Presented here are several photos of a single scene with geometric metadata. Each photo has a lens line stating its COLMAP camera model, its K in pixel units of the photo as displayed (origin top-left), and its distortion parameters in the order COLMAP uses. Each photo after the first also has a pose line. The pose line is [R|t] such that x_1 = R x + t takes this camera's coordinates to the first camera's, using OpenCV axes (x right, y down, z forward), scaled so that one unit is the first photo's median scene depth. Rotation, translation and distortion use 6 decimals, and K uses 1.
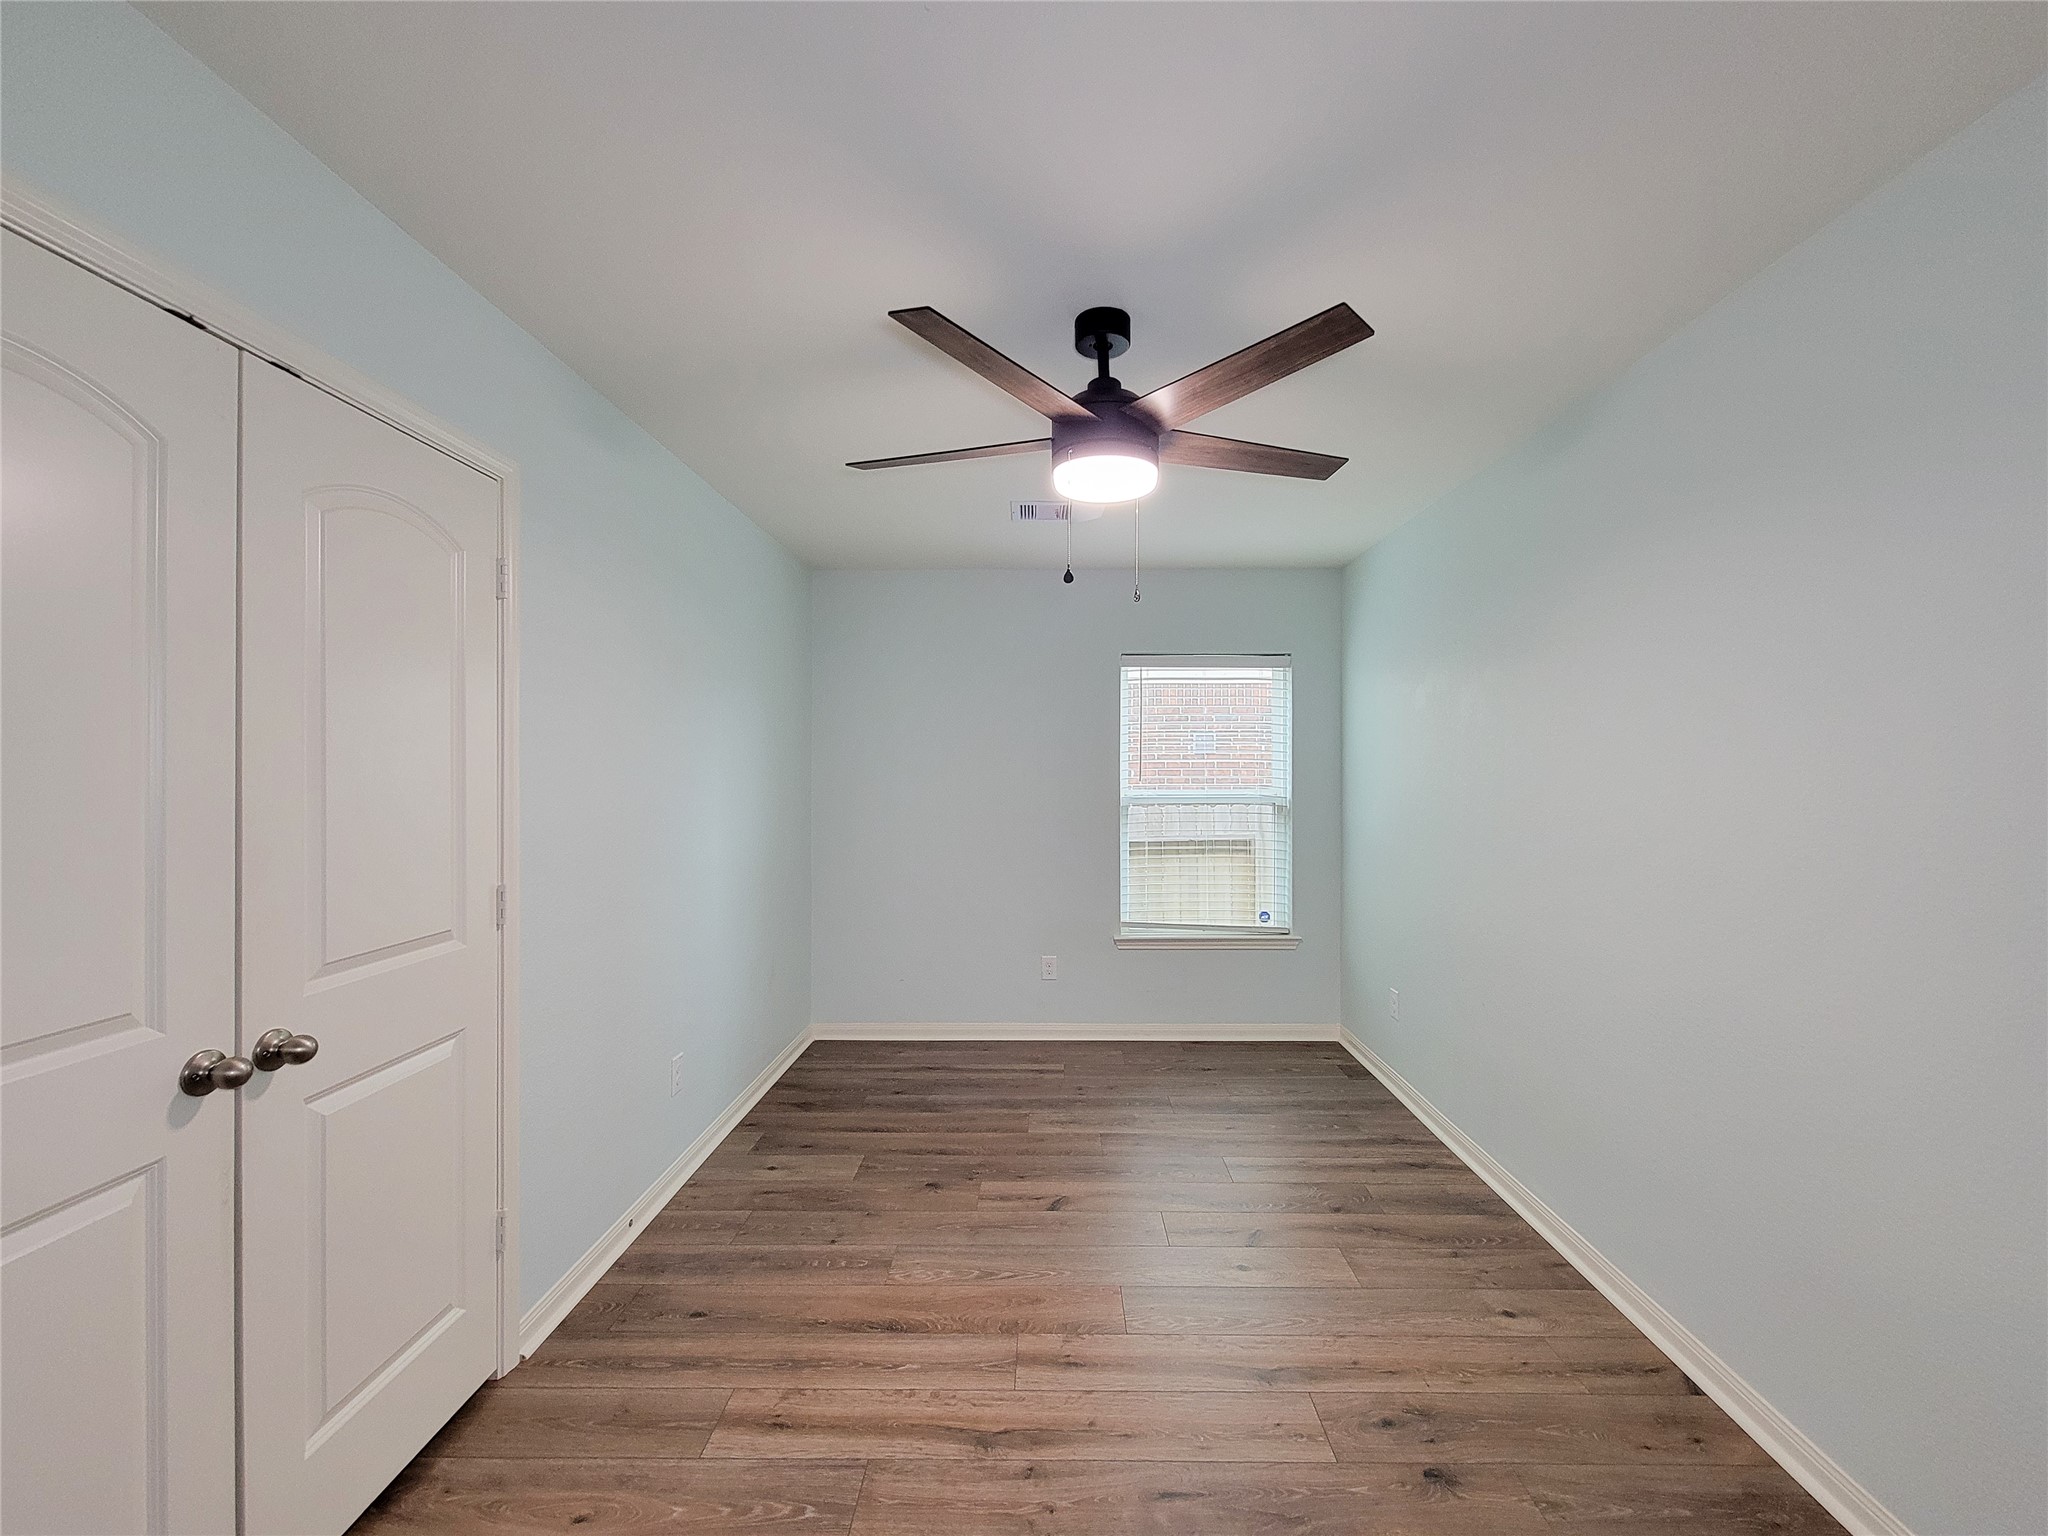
lens RADIAL K [[844.6, 0, 1033.1], [0, 844.6, 770.7], [0, 0, 1]] dist [0.005187, -0.004510]
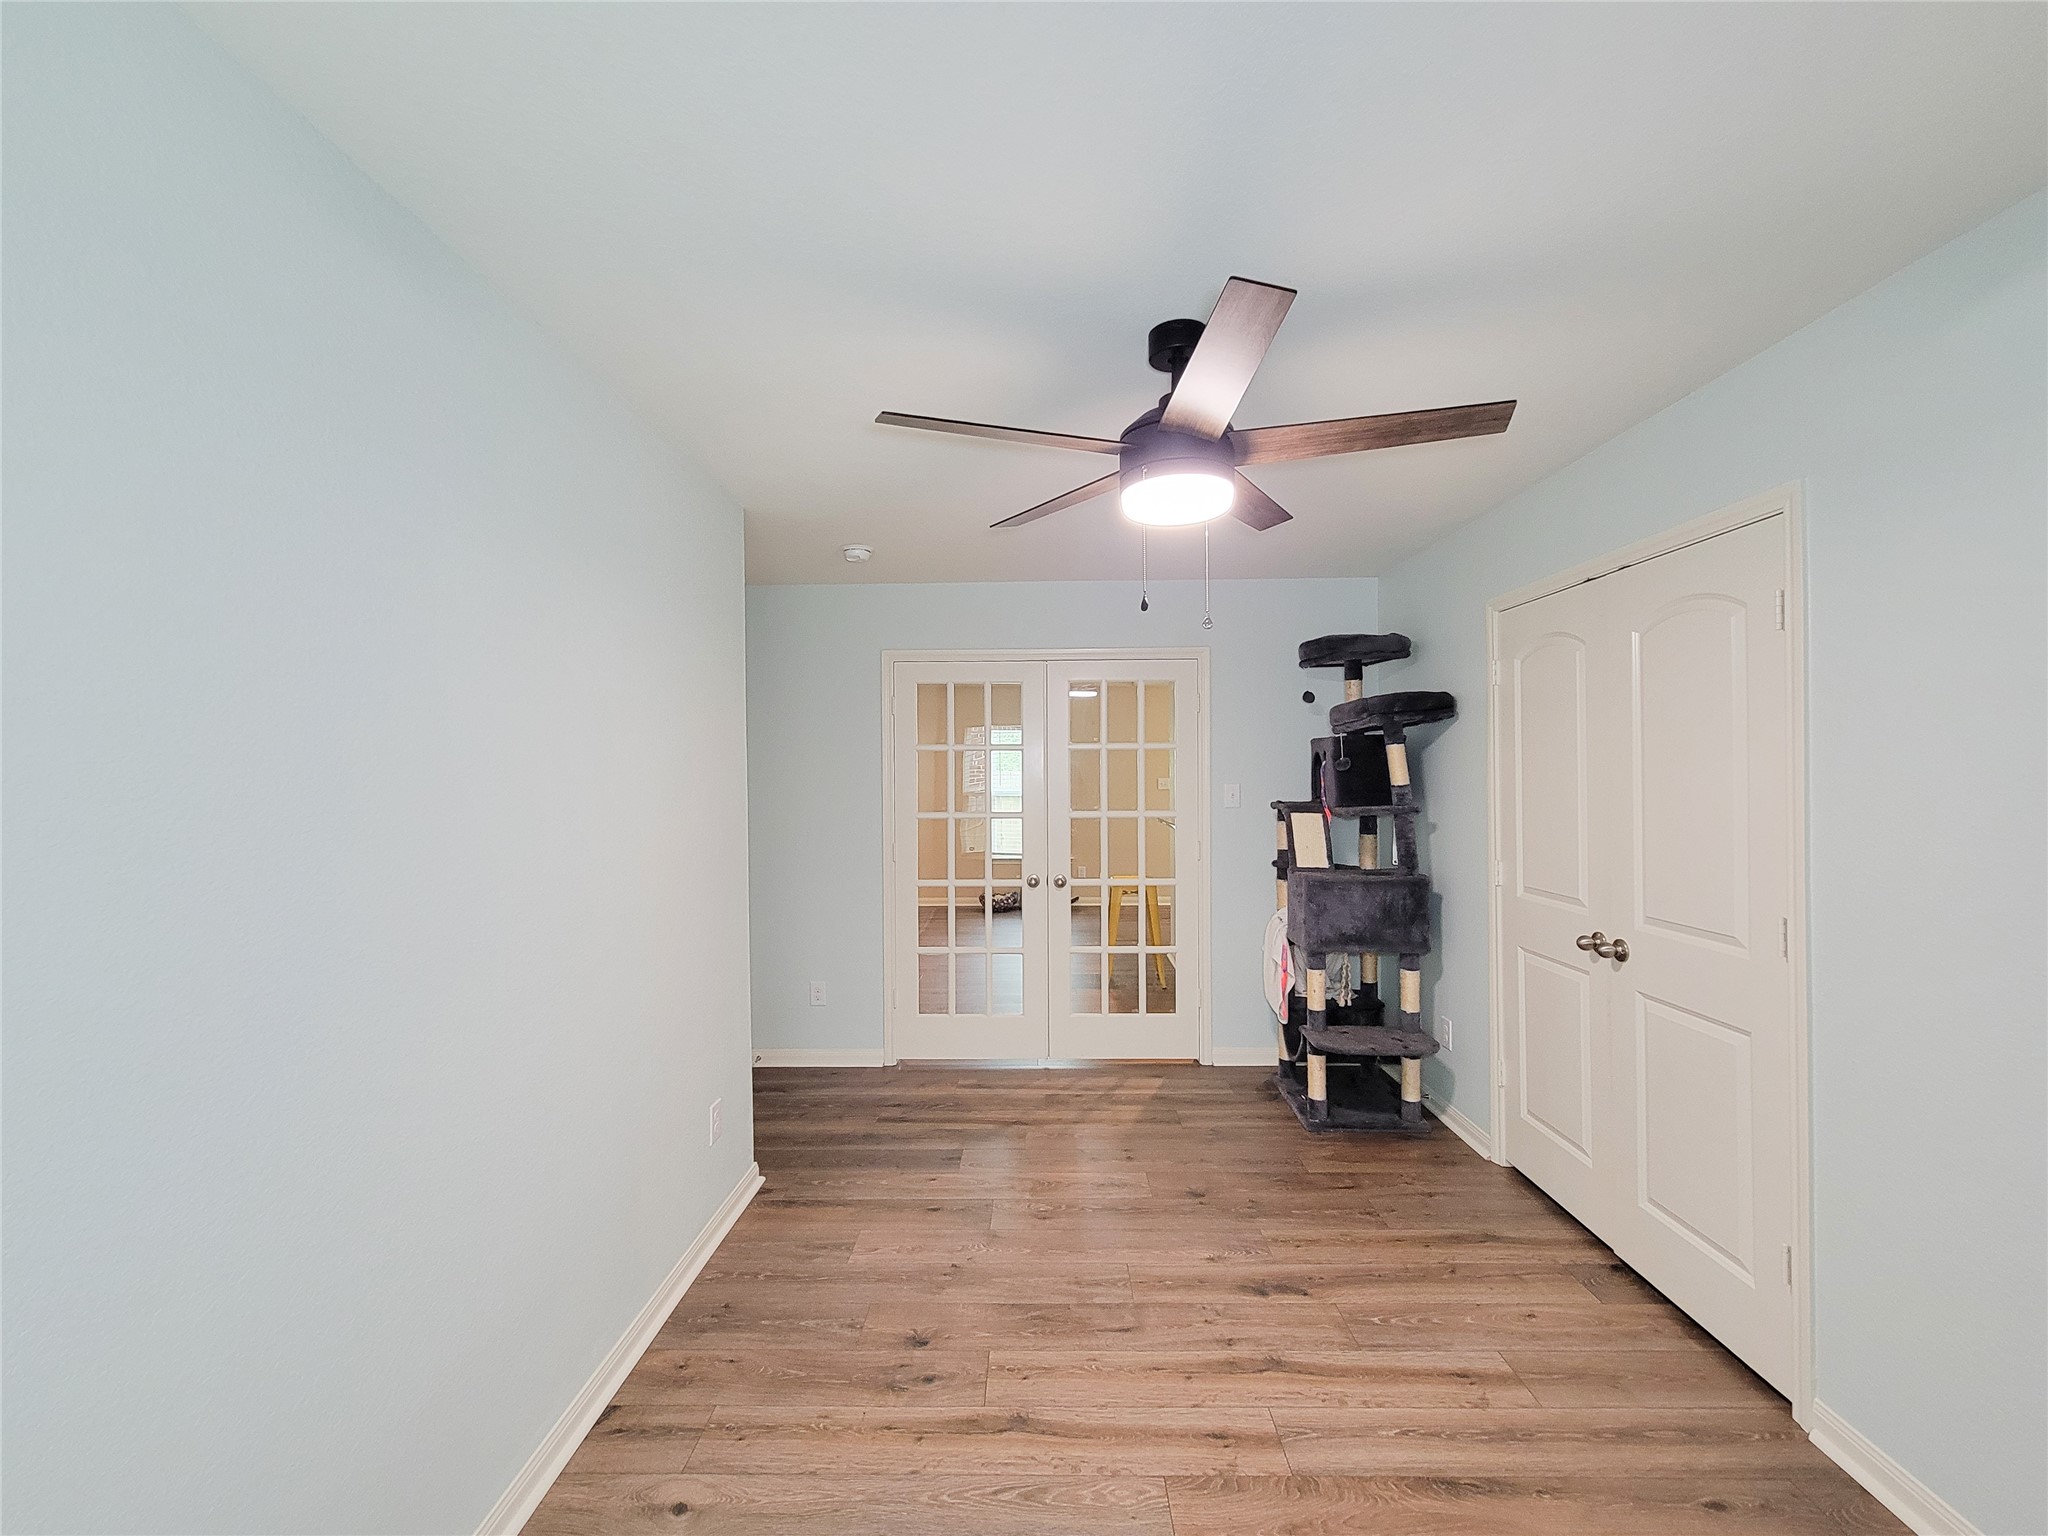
lens RADIAL K [[844.6, 0, 1022.2], [0, 844.6, 774.7], [0, 0, 1]] dist [0.005187, -0.004510]
pose [[-0.999953, 0.009510, 0.002043, 0.275698], [0.009514, 0.999953, 0.001864, -0.044283], [-0.002025, 0.001883, -0.999996, 2.083552]]
